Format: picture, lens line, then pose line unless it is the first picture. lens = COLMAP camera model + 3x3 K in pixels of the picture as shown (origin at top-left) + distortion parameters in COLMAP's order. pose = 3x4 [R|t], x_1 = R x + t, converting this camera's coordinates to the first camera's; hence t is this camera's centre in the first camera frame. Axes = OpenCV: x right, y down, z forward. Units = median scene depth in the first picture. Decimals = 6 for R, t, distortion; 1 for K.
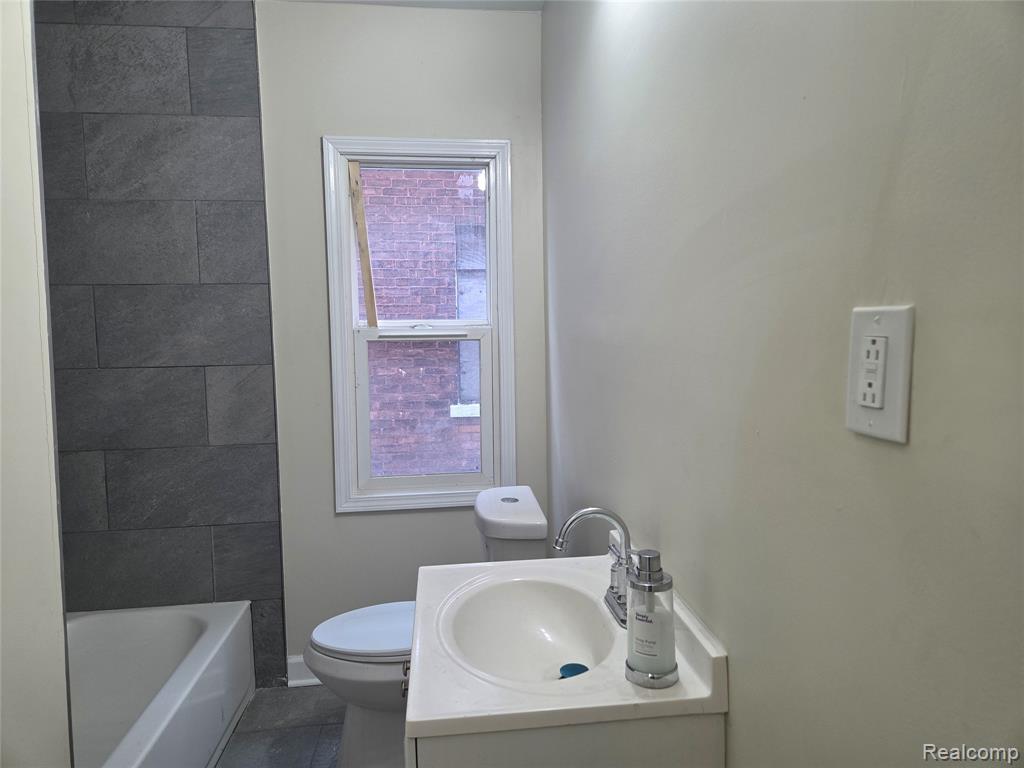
lens RADIAL K [[682.2, 0, 515.1], [0, 682.2, 389.7], [0, 0, 1]] dist [0.029599, -0.016008]
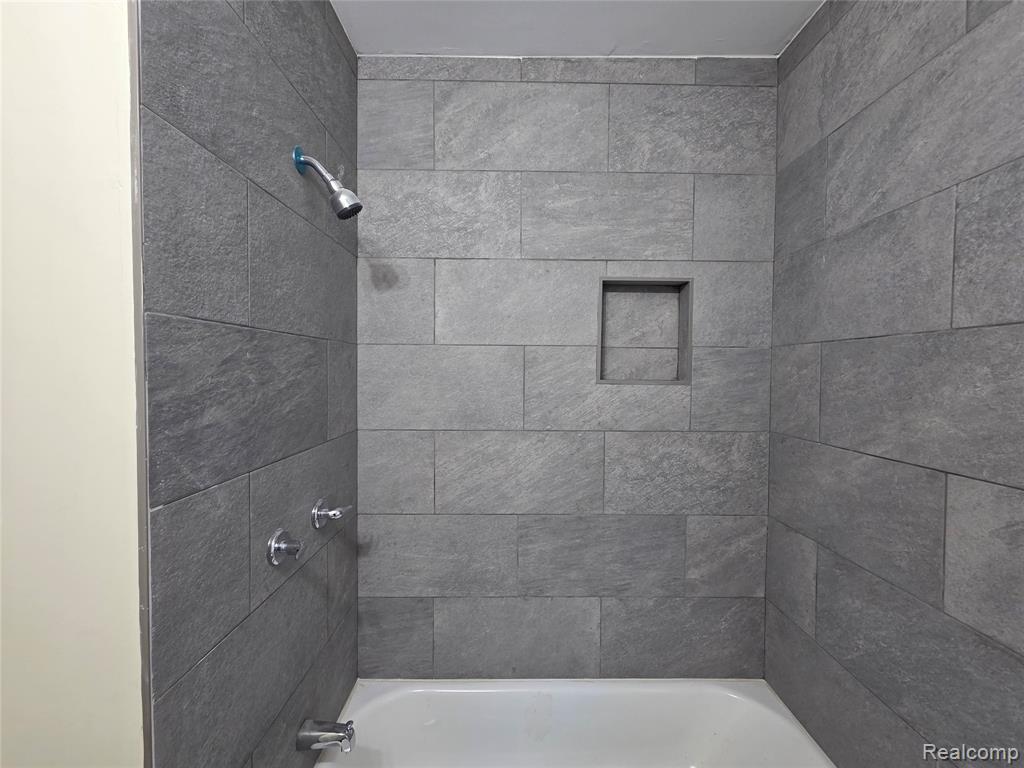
lens RADIAL K [[419.5, 0, 510.0], [0, 419.5, 382.7], [0, 0, 1]] dist [0.005661, -0.000940]
pose [[-0.096823, 0.041117, -0.994452, -0.072647], [-0.092590, 0.994441, 0.050132, -0.092911], [0.990986, 0.096931, -0.092478, 0.668519]]
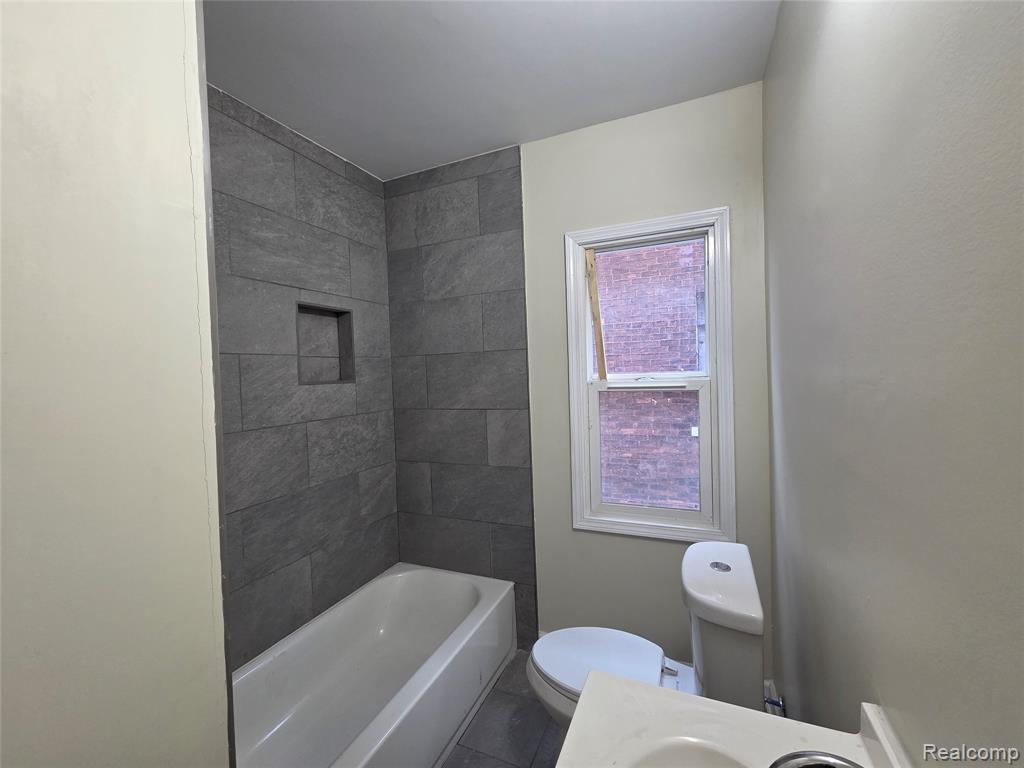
lens RADIAL K [[419.5, 0, 516.2], [0, 419.5, 384.9], [0, 0, 1]] dist [0.005661, -0.000940]
pose [[0.869194, -0.000125, -0.494472, 0.029074], [-0.020084, 0.999166, -0.035557, -0.055304], [0.494064, 0.040837, 0.868466, 0.279503]]
